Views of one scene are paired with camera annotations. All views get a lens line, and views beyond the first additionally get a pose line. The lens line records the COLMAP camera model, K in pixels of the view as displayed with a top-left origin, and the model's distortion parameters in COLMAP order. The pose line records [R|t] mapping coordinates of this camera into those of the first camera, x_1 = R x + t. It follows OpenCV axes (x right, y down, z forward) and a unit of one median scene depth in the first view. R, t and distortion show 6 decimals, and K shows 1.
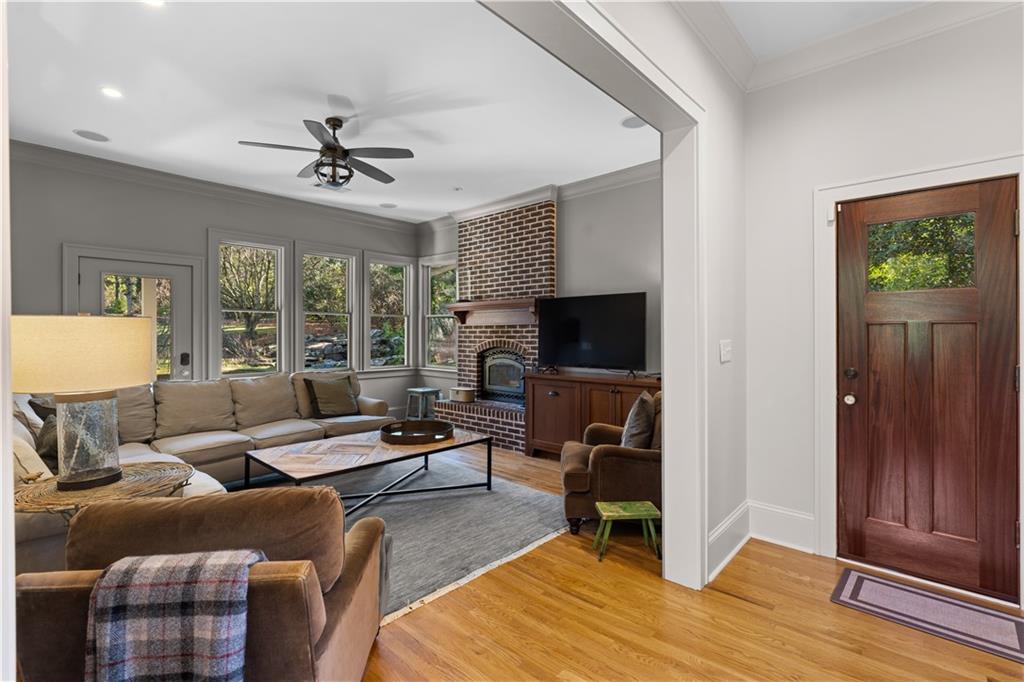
lens RADIAL K [[463.5, 0, 516.9], [0, 463.5, 332.2], [0, 0, 1]] dist [-0.008118, 0.004026]
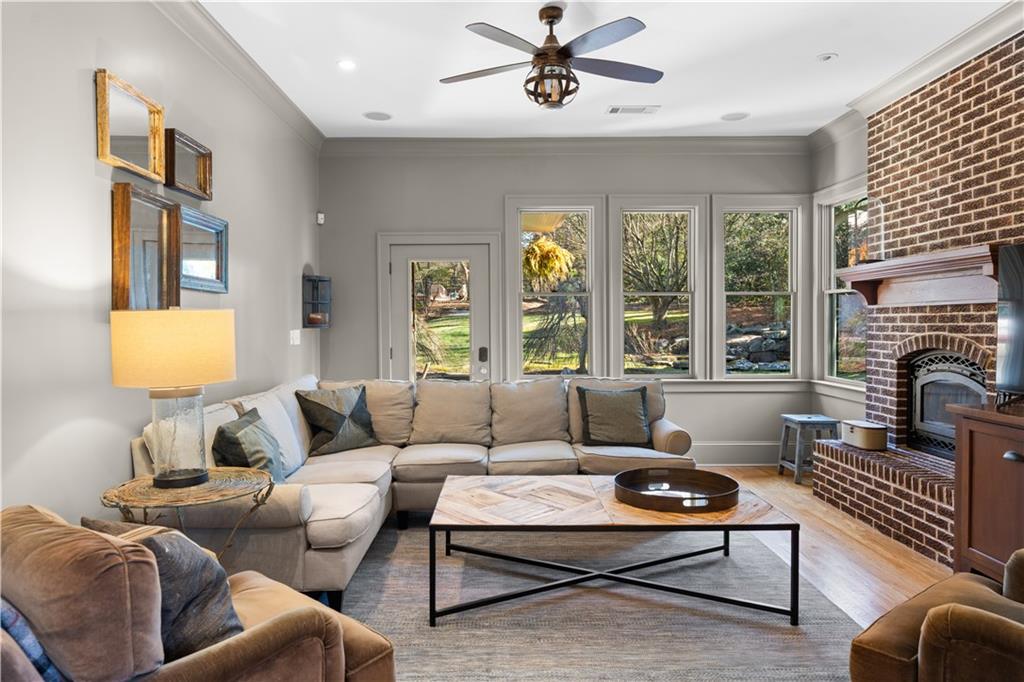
lens RADIAL K [[663.0, 0, 504.0], [0, 663.0, 334.4], [0, 0, 1]] dist [0.001288, -0.000408]
pose [[0.683913, 0.007890, -0.729521, 0.194848], [0.008586, 0.999785, 0.018862, -0.001167], [0.729513, -0.019164, 0.683698, 0.196028]]
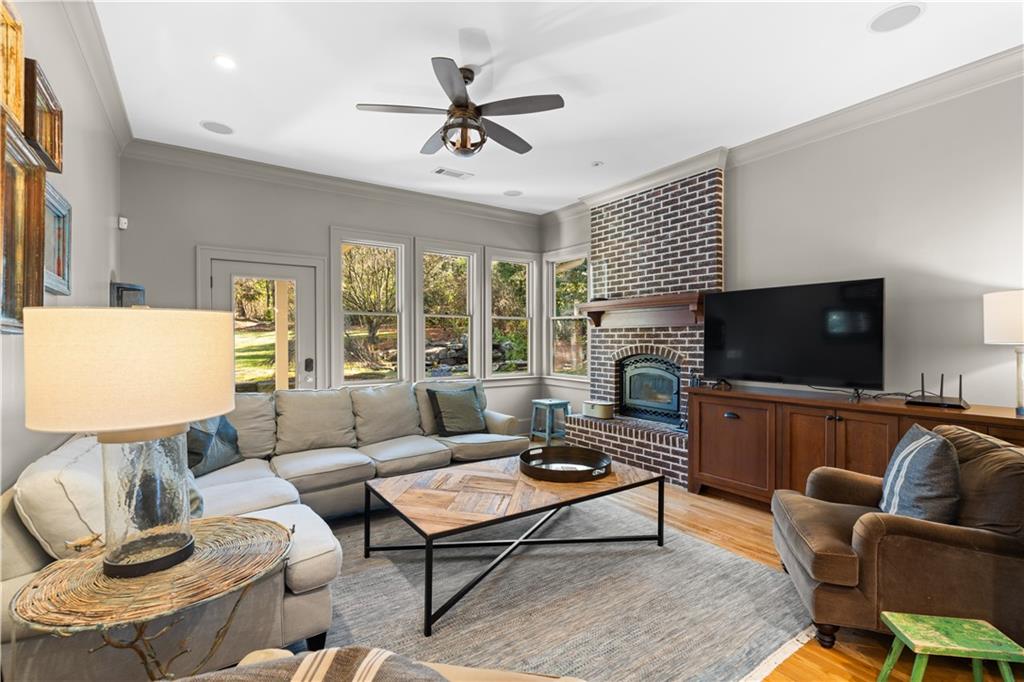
lens RADIAL K [[463.5, 0, 517.0], [0, 463.5, 340.2], [0, 0, 1]] dist [-0.008118, 0.004026]
pose [[0.975631, -0.000201, -0.219418, -0.092442], [0.001759, 0.999975, 0.006908, 0.001678], [0.219411, -0.007126, 0.975606, 0.165621]]
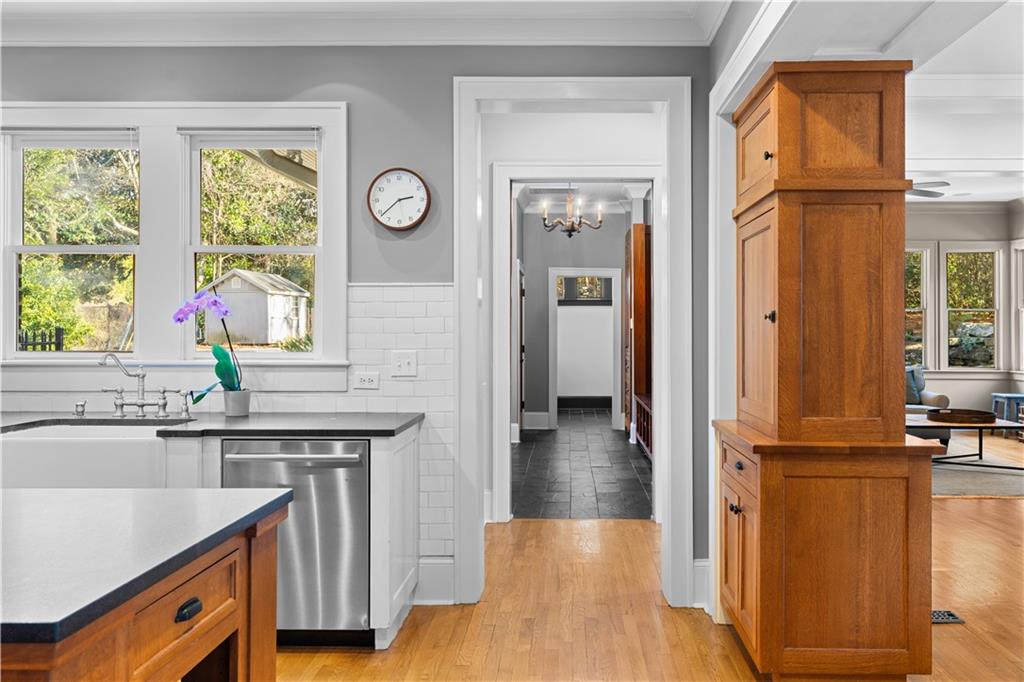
lens RADIAL K [[773.6, 0, 562.6], [0, 773.6, 323.9], [0, 0, 1]] dist [0.000619, 0.000908]
pose [[0.658900, -0.005746, -0.752209, 0.446809], [0.002577, 0.999982, -0.005381, -0.004907], [0.752226, 0.001607, 0.658903, -0.782971]]
